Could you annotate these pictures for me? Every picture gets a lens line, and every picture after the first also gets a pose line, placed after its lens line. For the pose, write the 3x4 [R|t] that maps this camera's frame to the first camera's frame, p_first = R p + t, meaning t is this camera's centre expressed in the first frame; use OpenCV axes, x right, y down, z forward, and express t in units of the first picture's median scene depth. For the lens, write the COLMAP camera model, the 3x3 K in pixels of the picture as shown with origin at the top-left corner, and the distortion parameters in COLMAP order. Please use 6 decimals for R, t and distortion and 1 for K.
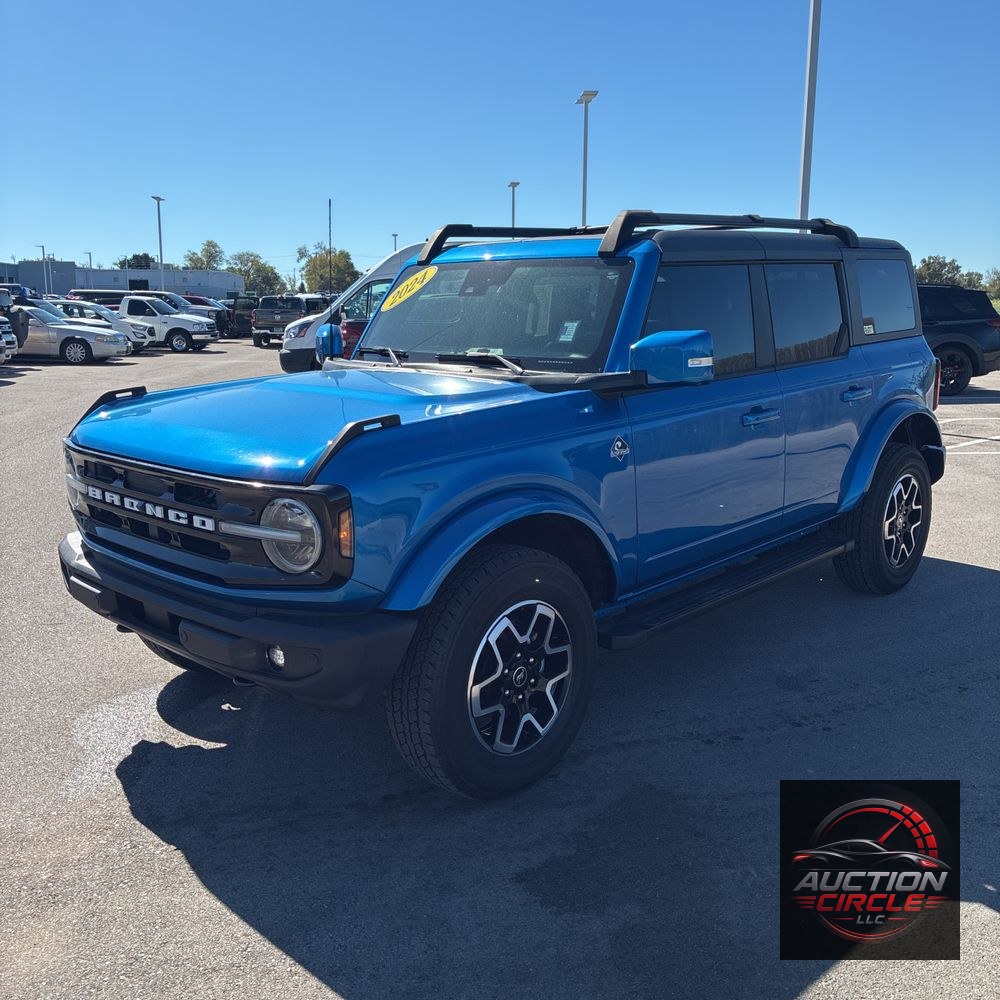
lens RADIAL K [[1018.4, 0, 499.3], [0, 1018.4, 500.9], [0, 0, 1]] dist [0.019944, 0.000000]
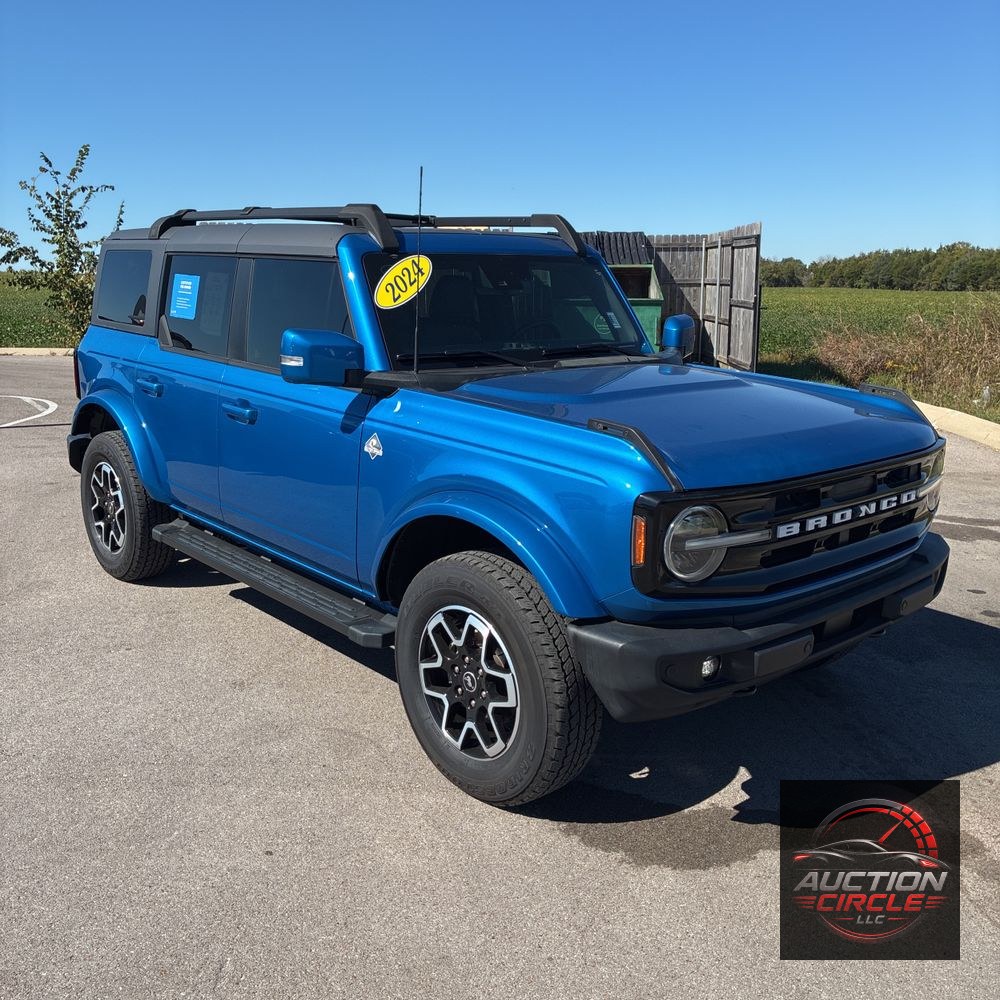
lens RADIAL K [[1018.4, 0, 481.4], [0, 1018.4, 490.1], [0, 0, 1]] dist [0.019944, 0.000000]
pose [[0.096083, -0.200082, 0.975057, -1.924898], [0.189863, 0.965287, 0.179368, -0.371845], [-0.977098, 0.167893, 0.130736, 1.768365]]
